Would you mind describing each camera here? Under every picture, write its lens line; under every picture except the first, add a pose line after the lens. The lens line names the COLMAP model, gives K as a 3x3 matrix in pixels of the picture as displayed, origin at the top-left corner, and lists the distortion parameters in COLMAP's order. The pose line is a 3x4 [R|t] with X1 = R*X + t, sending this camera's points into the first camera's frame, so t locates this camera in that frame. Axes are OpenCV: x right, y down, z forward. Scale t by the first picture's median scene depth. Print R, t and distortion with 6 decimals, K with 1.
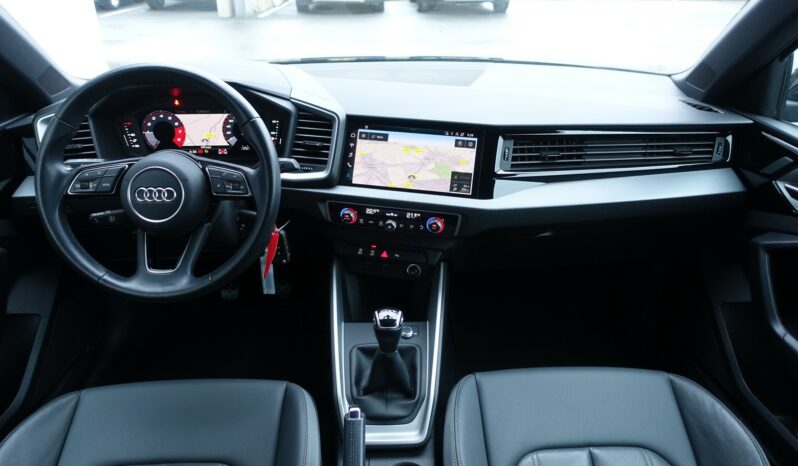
lens RADIAL K [[549.2, 0, 399.0], [0, 549.2, 233.0], [0, 0, 1]] dist [-0.002183, 0.001364]
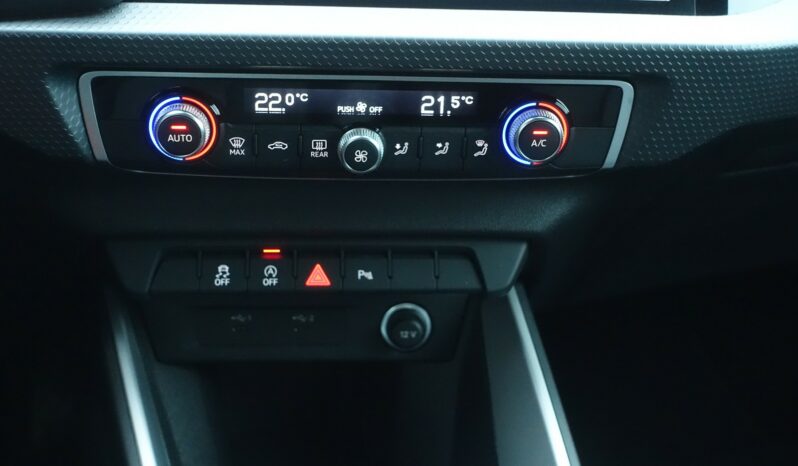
lens RADIAL K [[1065.4, 0, 399.0], [0, 1065.4, 233.0], [0, 0, 1]] dist [-0.018395, -0.016816]
pose [[0.961903, -0.096305, 0.255867, -0.127066], [0.105561, 0.994155, -0.022657, 0.036660], [-0.252189, 0.048803, 0.966446, 0.528847]]
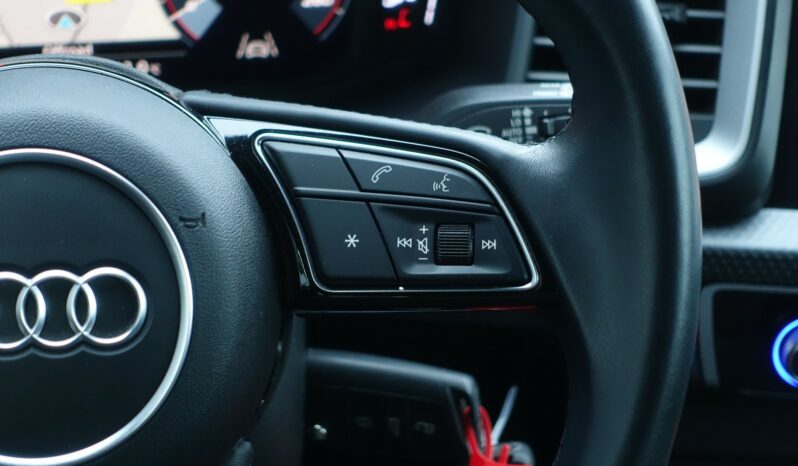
lens RADIAL K [[1724.0, 0, 399.0], [0, 1724.0, 233.0], [0, 0, 1]] dist [-0.006546, 0.020832]
pose [[0.994298, -0.043722, 0.097262, -0.314690], [0.049434, 0.997143, -0.057122, -0.047459], [-0.094487, 0.061604, 0.993618, 0.370886]]
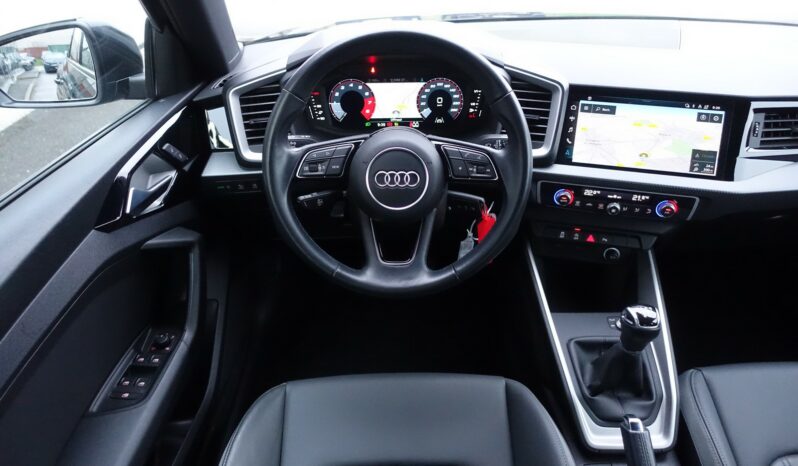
lens RADIAL K [[549.2, 0, 399.0], [0, 549.2, 233.0], [0, 0, 1]] dist [-0.002183, 0.001364]
pose [[0.999620, 0.005350, -0.027060, -0.344466], [-0.003236, 0.996981, 0.077584, -0.042836], [0.027393, -0.077467, 0.996619, 0.086196]]
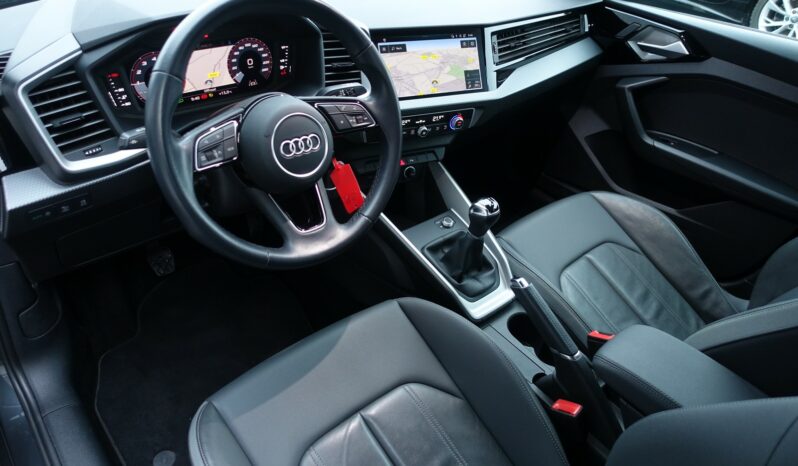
lens RADIAL K [[549.2, 0, 399.0], [0, 549.2, 233.0], [0, 0, 1]] dist [-0.002183, 0.001364]
pose [[0.770501, -0.319267, 0.551722, -0.707217], [0.220064, 0.945543, 0.239834, -0.094187], [-0.598248, -0.063378, 0.798801, 0.159401]]
